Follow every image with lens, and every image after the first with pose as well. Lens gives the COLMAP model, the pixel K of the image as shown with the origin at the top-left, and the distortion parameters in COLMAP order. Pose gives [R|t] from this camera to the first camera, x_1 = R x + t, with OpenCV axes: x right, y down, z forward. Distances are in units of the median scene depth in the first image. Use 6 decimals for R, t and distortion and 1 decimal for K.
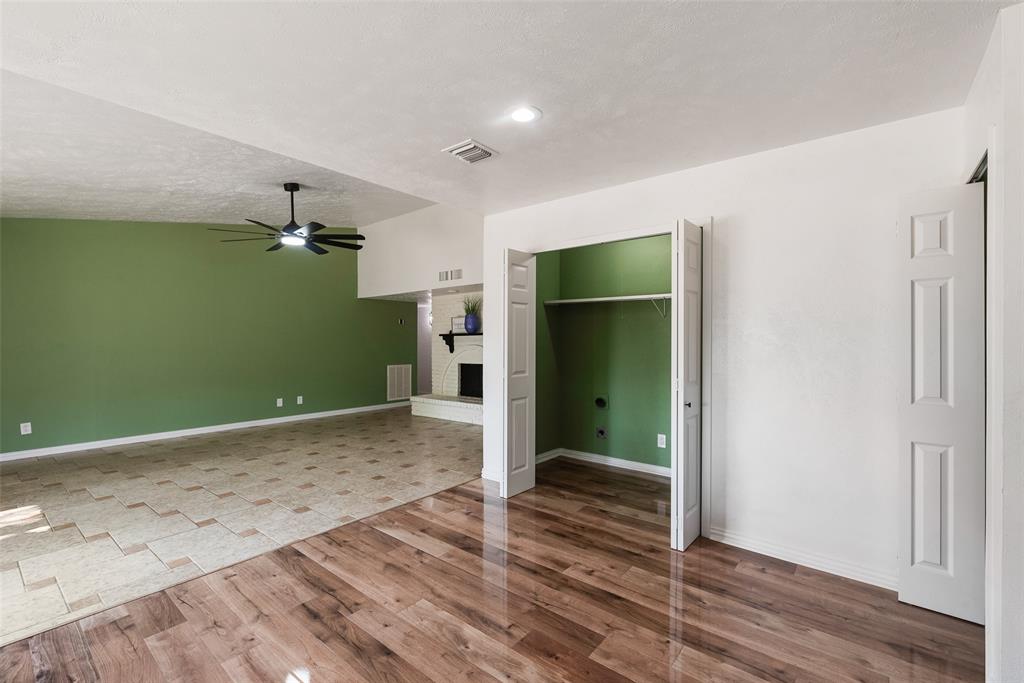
lens RADIAL K [[444.8, 0, 512.5], [0, 444.8, 339.1], [0, 0, 1]] dist [-0.005656, -0.000009]
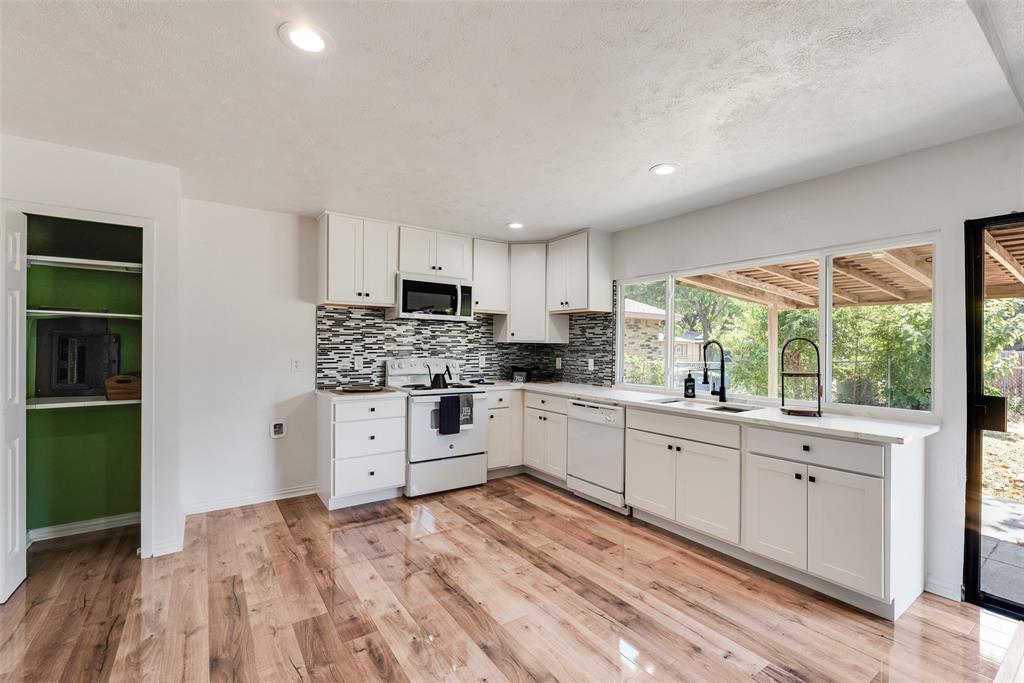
lens RADIAL K [[444.8, 0, 513.0], [0, 444.8, 346.0], [0, 0, 1]] dist [-0.005656, -0.000009]
pose [[-0.962407, -0.009168, 0.271455, -0.501165], [-0.009982, 0.999949, -0.001616, -0.005863], [-0.271427, -0.004264, -0.962450, 1.606617]]
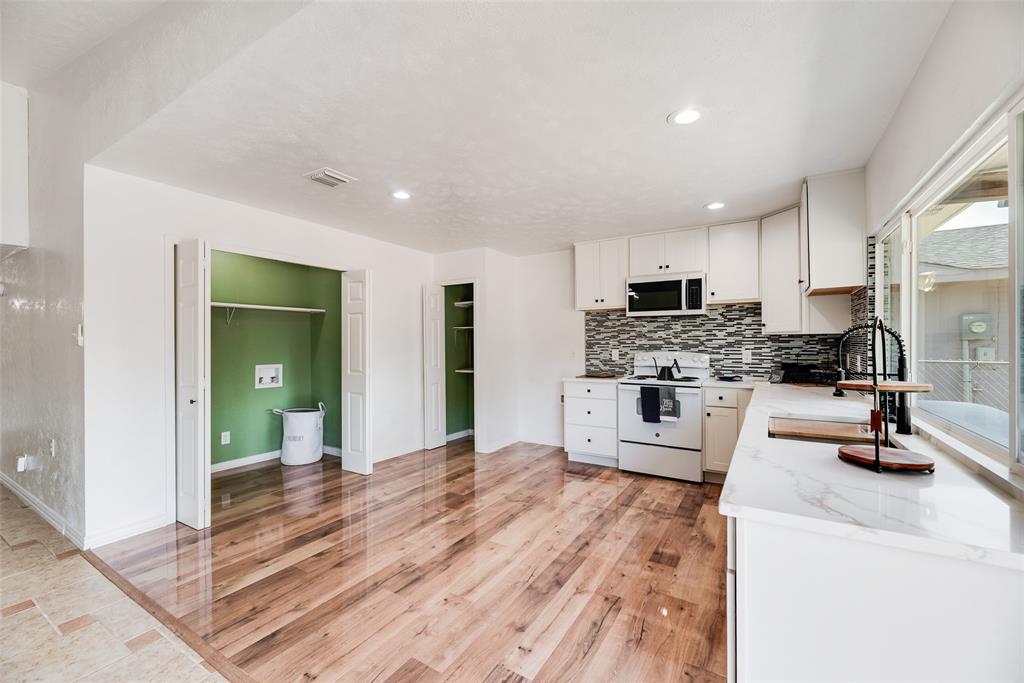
lens RADIAL K [[417.7, 0, 515.3], [0, 417.7, 341.3], [0, 0, 1]] dist [-0.000607, -0.000032]
pose [[-0.134048, 0.002685, 0.990971, -1.438999], [0.005936, 0.999981, -0.001907, -0.001286], [-0.990957, 0.005627, -0.134061, 0.809129]]
